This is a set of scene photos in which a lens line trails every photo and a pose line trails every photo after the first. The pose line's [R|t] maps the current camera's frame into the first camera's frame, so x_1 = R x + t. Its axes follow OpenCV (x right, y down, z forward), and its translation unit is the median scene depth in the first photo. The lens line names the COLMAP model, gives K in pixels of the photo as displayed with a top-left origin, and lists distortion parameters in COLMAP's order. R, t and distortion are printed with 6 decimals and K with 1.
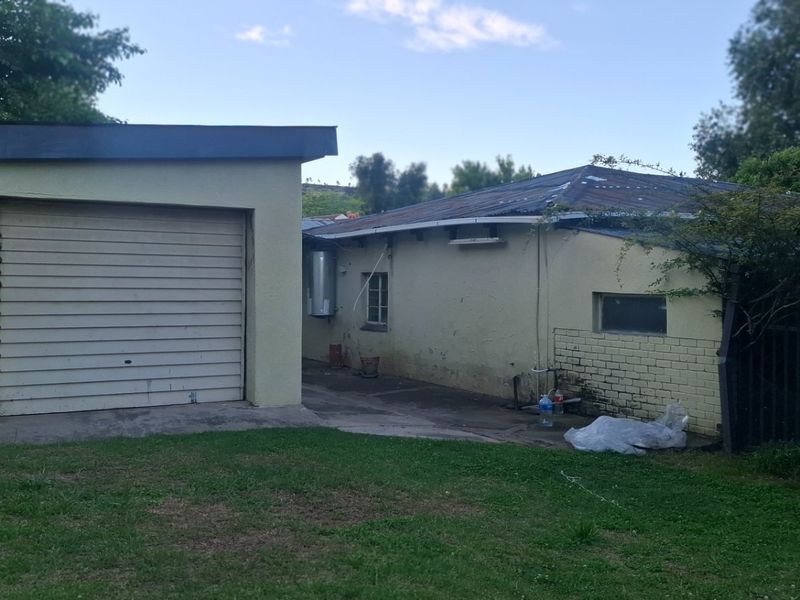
lens RADIAL K [[851.3, 0, 401.7], [0, 851.3, 310.2], [0, 0, 1]] dist [0.154246, -0.265564]
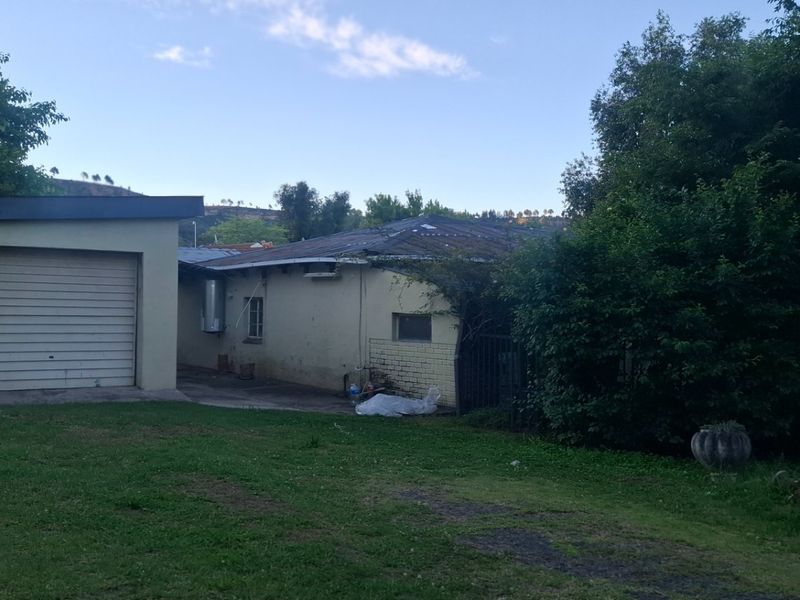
lens RADIAL K [[851.3, 0, 401.7], [0, 851.3, 310.2], [0, 0, 1]] dist [0.154246, -0.265564]
pose [[0.996717, 0.007438, 0.080616, 0.087969], [-0.005024, 0.999534, -0.030108, 0.012372], [-0.080803, 0.029604, 0.996290, -0.291235]]
